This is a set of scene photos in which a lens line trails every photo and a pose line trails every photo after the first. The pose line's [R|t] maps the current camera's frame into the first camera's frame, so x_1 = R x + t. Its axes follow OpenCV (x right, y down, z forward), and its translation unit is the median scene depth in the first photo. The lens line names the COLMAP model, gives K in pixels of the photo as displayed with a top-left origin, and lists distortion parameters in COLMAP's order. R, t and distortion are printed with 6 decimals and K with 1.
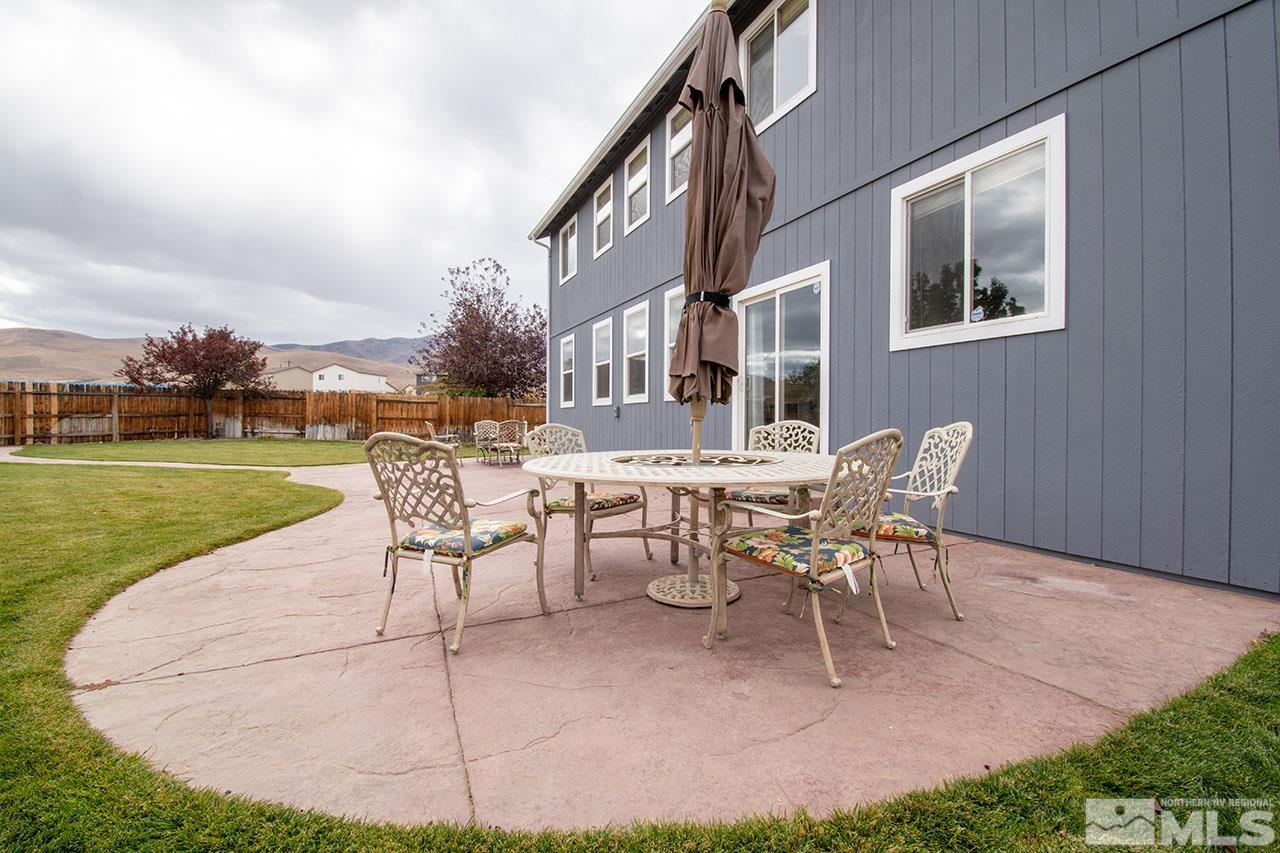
lens RADIAL K [[565.1, 0, 639.5], [0, 565.1, 419.1], [0, 0, 1]] dist [-0.001575, 0.000058]
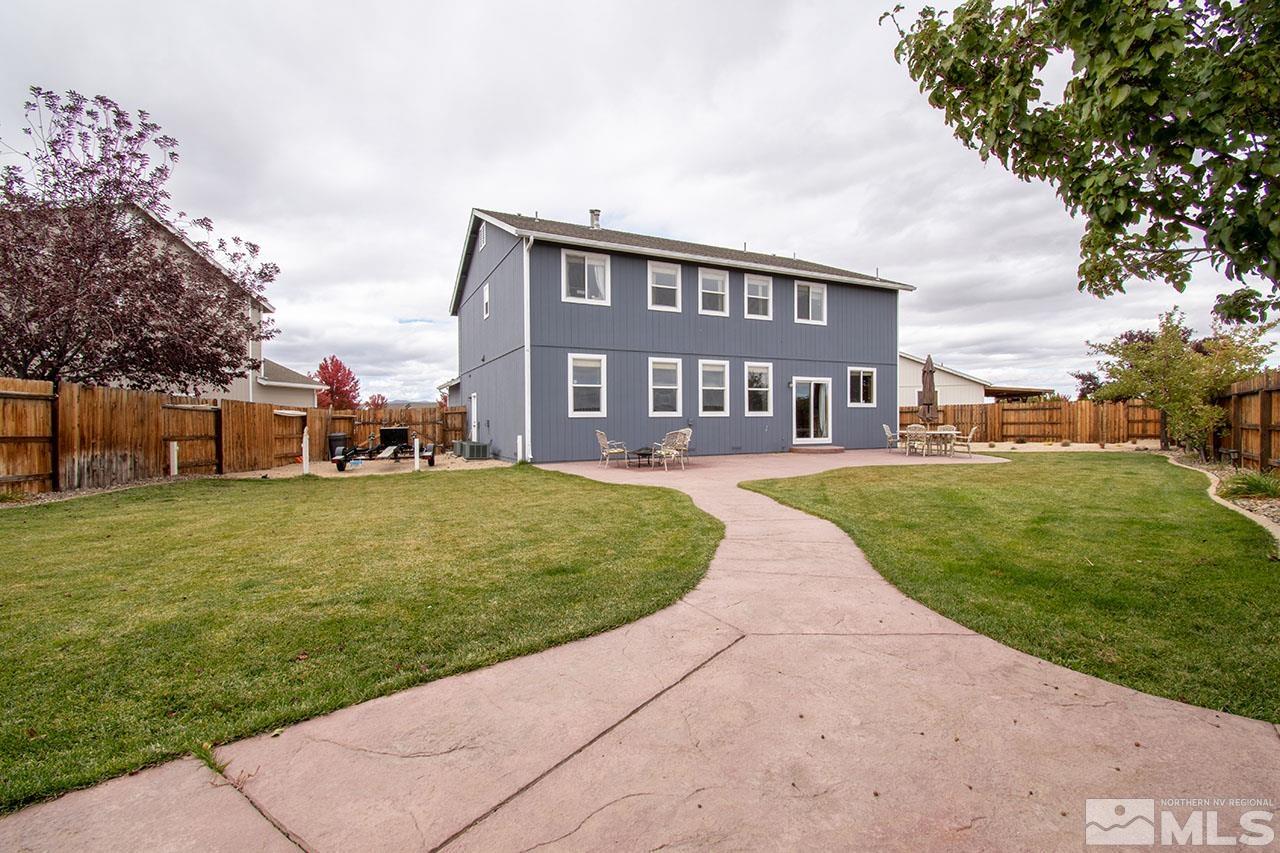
lens RADIAL K [[565.1, 0, 640.2], [0, 565.1, 423.4], [0, 0, 1]] dist [-0.001575, 0.000058]
pose [[-0.044640, -0.012525, 0.998925, -1.017391], [0.007935, 0.999885, 0.012892, -0.015950], [-0.998972, 0.008502, -0.044536, 0.759830]]
